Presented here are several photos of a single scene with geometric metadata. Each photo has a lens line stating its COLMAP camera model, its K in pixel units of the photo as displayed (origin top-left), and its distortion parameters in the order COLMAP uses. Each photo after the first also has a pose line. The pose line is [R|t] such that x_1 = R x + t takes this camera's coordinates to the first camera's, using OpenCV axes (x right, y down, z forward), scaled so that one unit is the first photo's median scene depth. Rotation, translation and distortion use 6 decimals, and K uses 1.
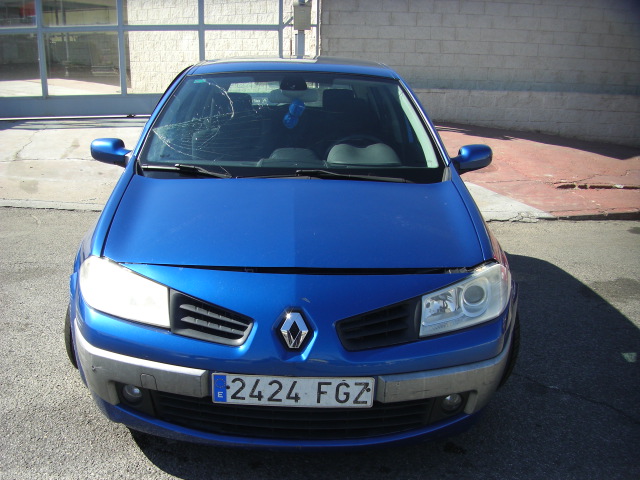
lens RADIAL K [[717.2, 0, 292.8], [0, 717.2, 312.3], [0, 0, 1]] dist [-0.147718, 0.023956]
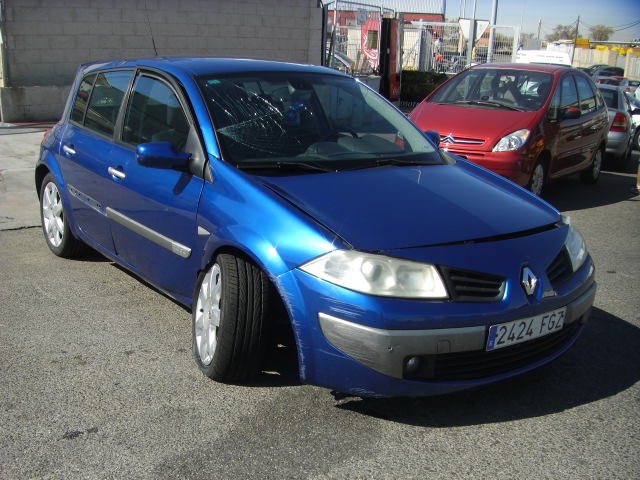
lens RADIAL K [[717.2, 0, 292.8], [0, 717.2, 312.3], [0, 0, 1]] dist [-0.147718, 0.023956]
pose [[0.814951, -0.185890, 0.548907, -1.017311], [0.178955, 0.981592, 0.066730, -0.077632], [-0.551207, 0.043848, 0.833216, 0.165664]]
